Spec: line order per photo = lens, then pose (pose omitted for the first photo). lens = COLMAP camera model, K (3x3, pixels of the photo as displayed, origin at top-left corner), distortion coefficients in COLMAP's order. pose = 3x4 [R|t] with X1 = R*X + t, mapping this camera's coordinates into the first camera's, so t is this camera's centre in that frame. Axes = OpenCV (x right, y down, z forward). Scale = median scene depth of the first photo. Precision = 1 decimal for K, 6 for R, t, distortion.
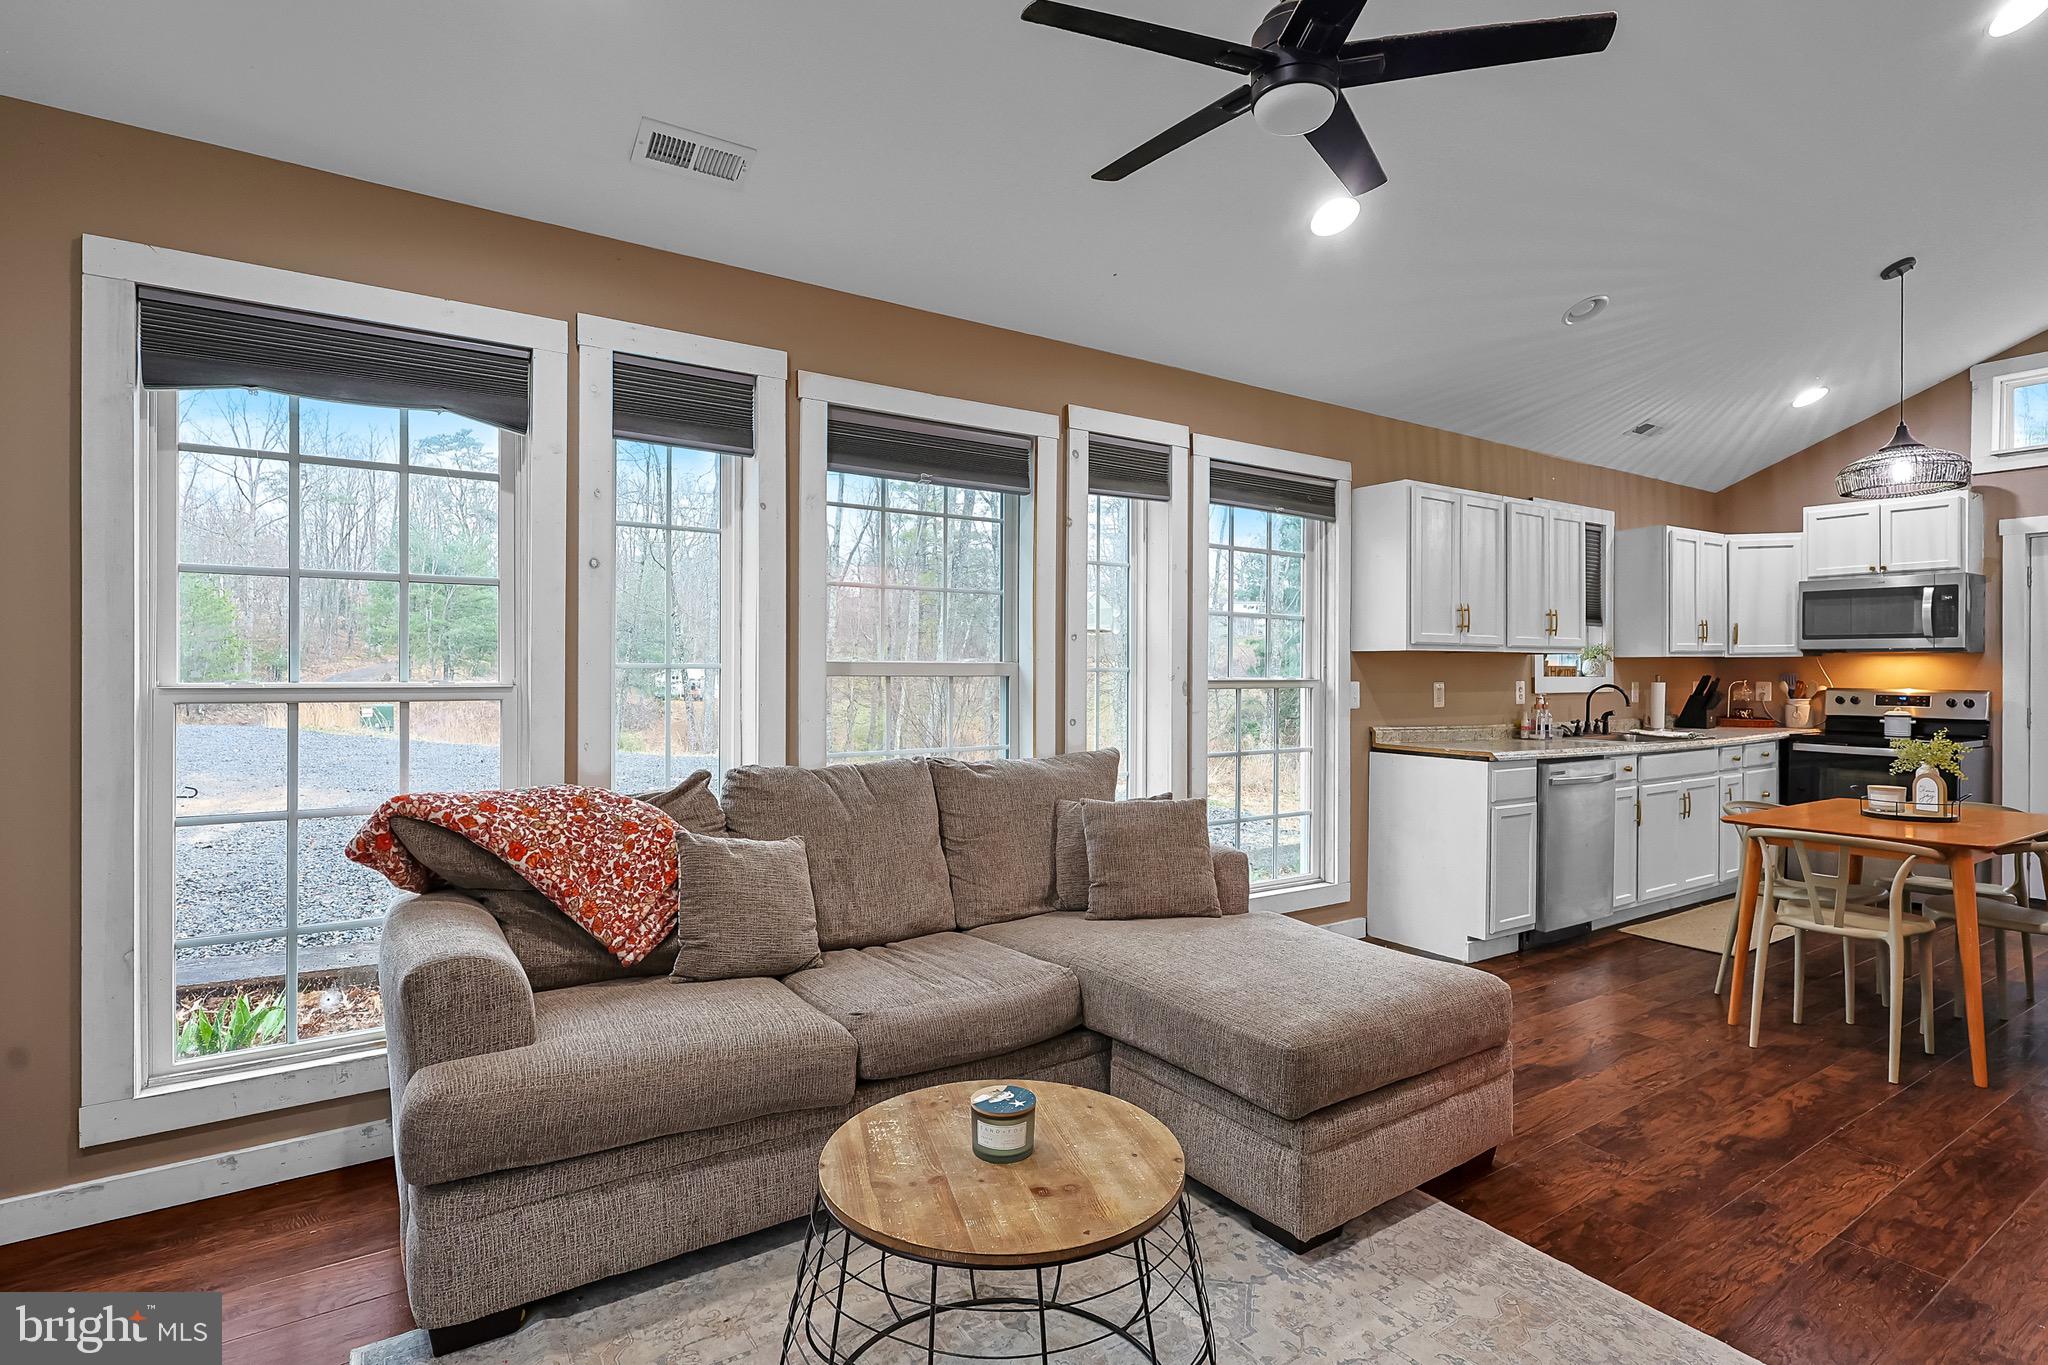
lens RADIAL K [[993.2, 0, 1051.3], [0, 993.2, 673.3], [0, 0, 1]] dist [0.002018, -0.000872]
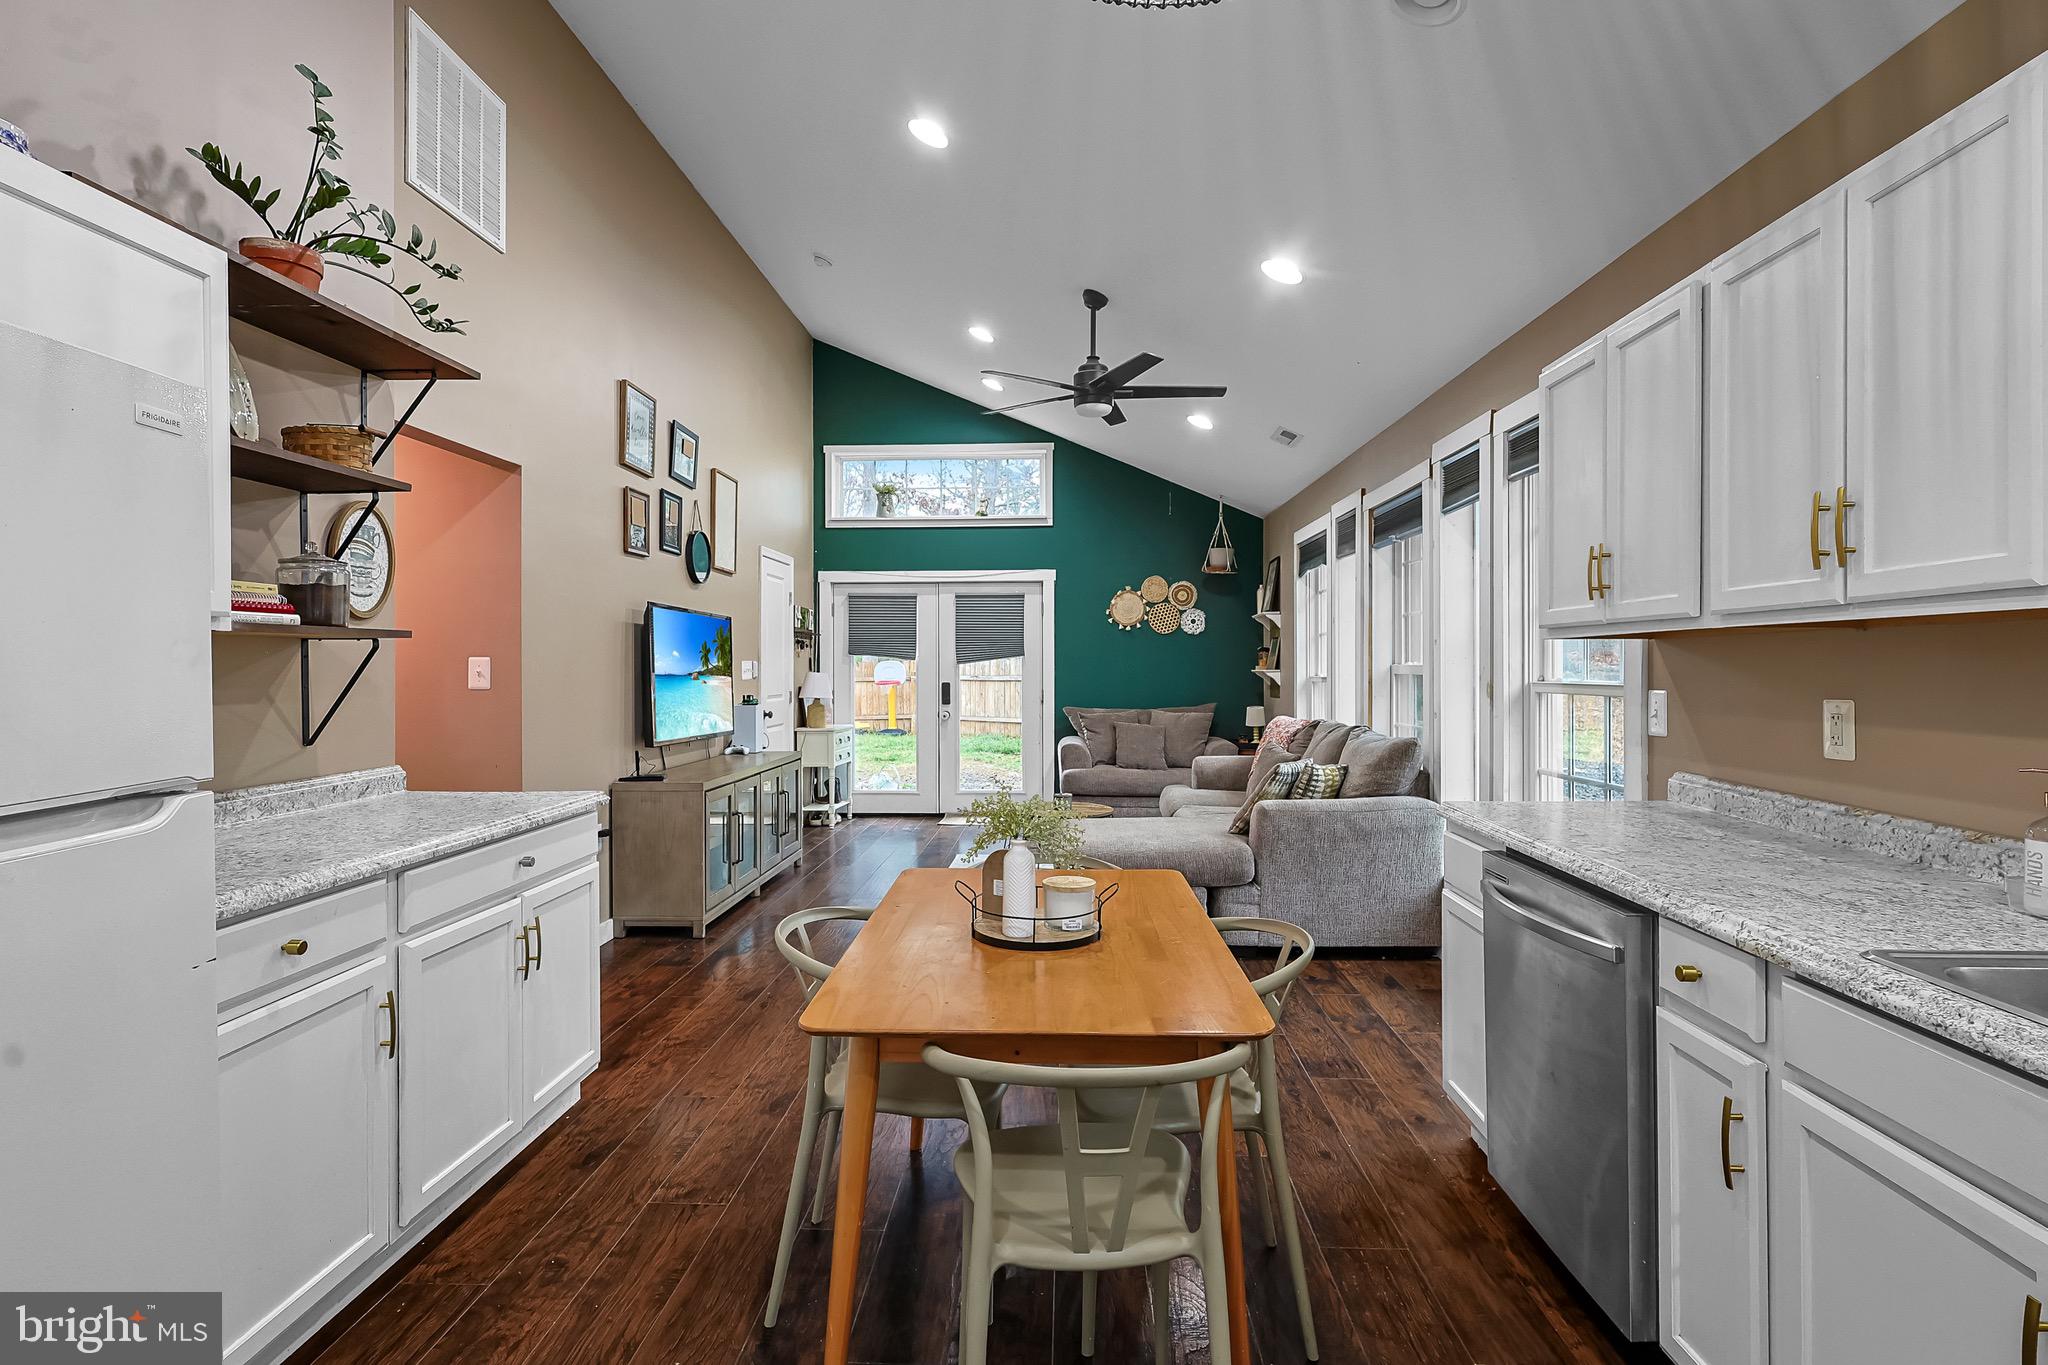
lens RADIAL K [[1020.2, 0, 1027.7], [0, 1020.2, 665.7], [0, 0, 1]] dist [0.001165, 0.000553]
pose [[-0.593488, -0.002516, -0.804839, 1.019945], [-0.000807, 0.999996, -0.002531, -0.004406], [0.804843, -0.000853, -0.593488, 1.064845]]
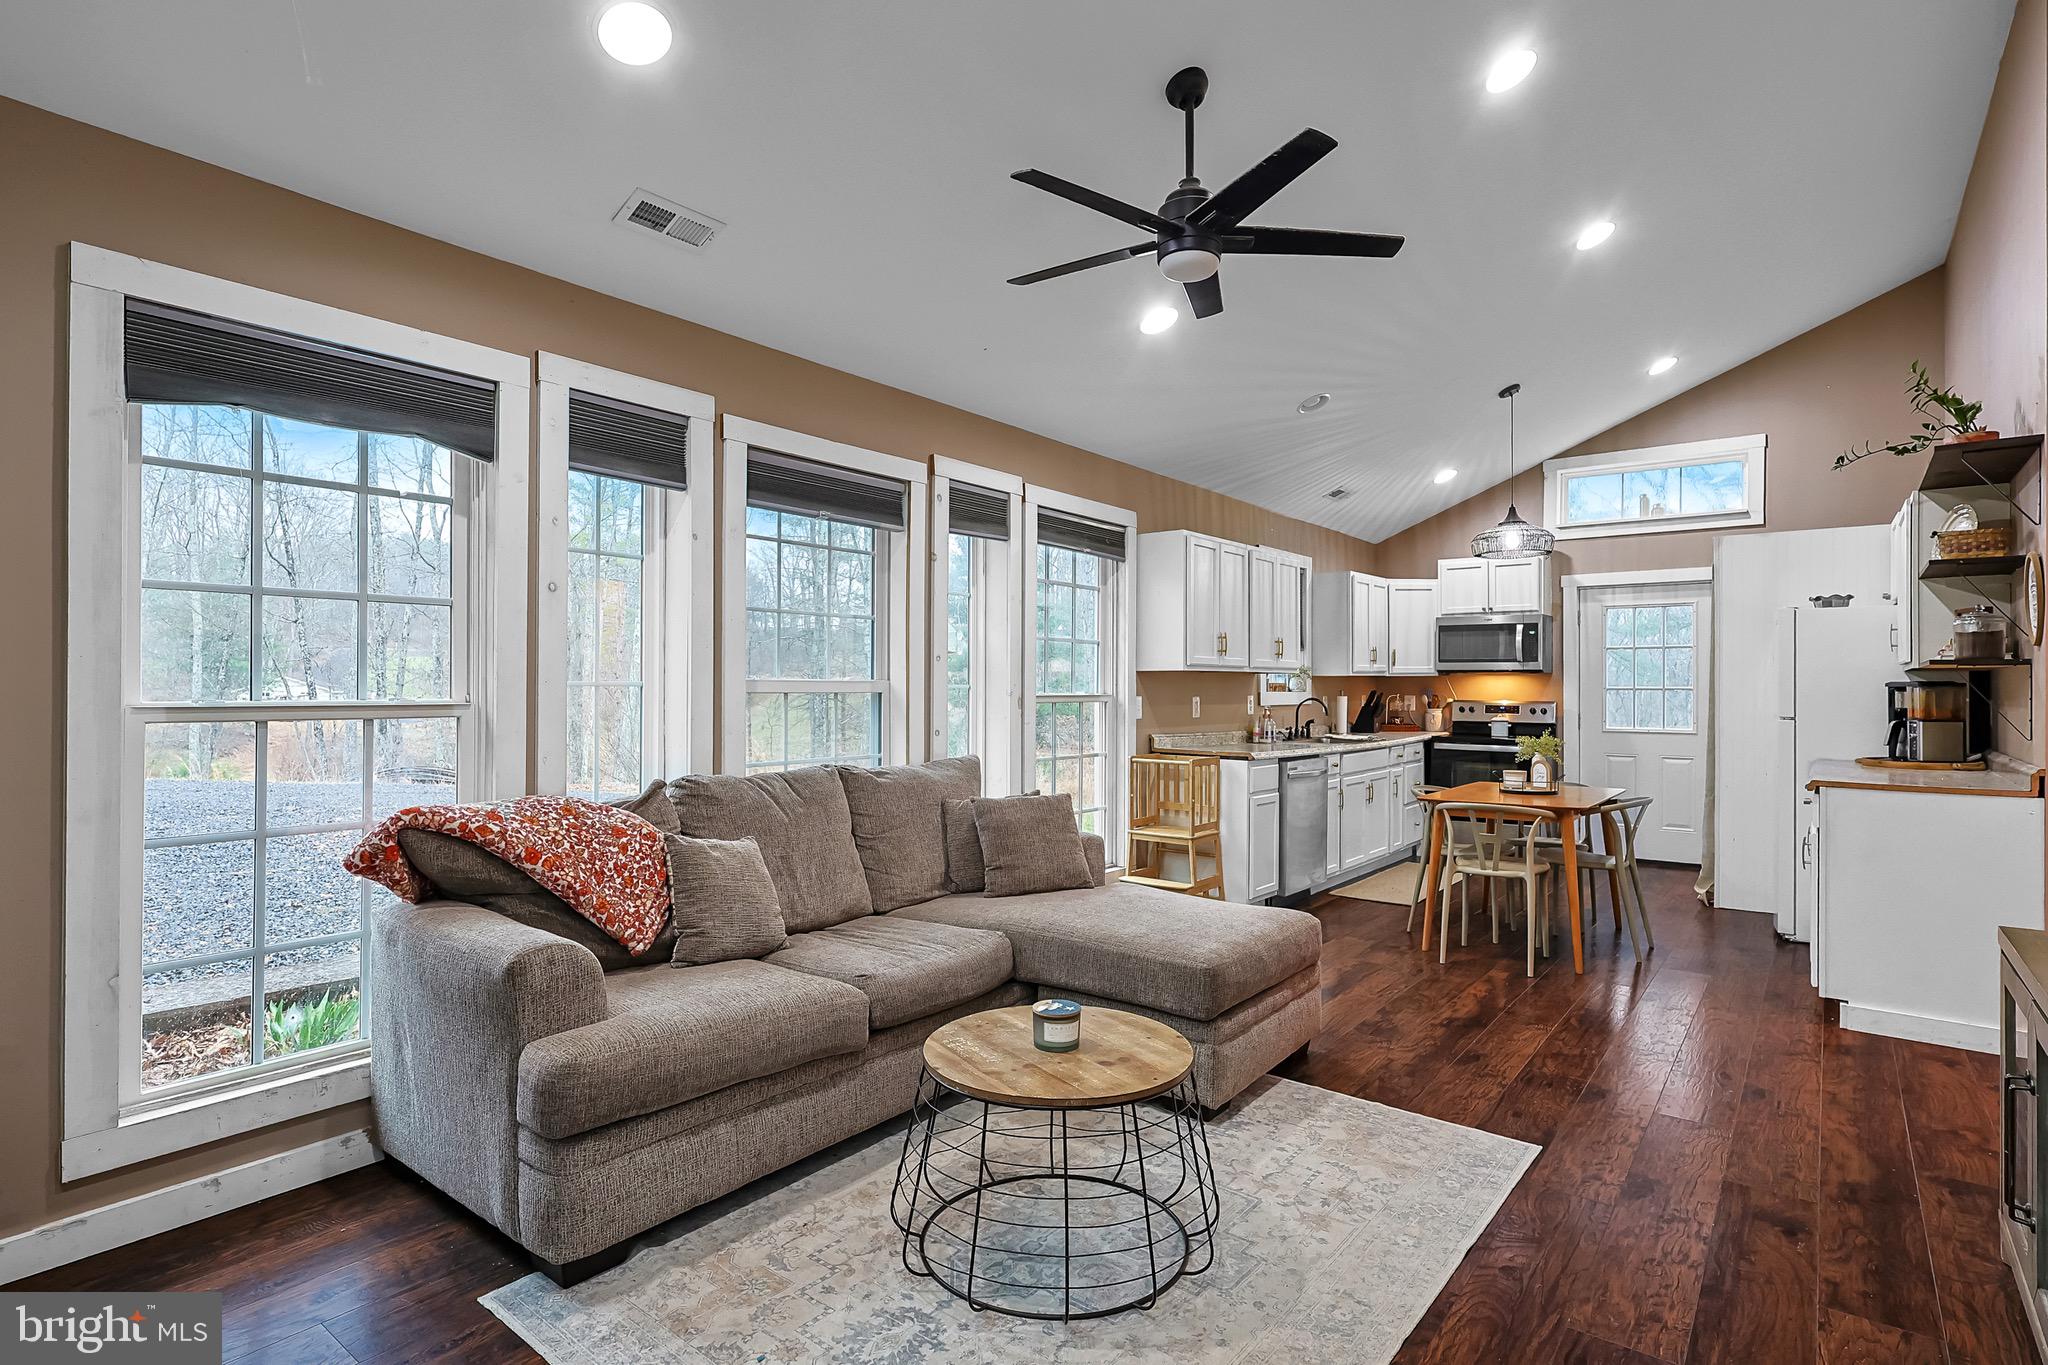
lens RADIAL K [[999.2, 0, 1039.7], [0, 999.2, 678.7], [0, 0, 1]] dist [0.000159, 0.001285]
pose [[0.952673, 0.003051, 0.303983, -0.171796], [-0.000496, 0.999964, -0.008483, -0.002405], [-0.303998, 0.007930, 0.952640, -0.102734]]
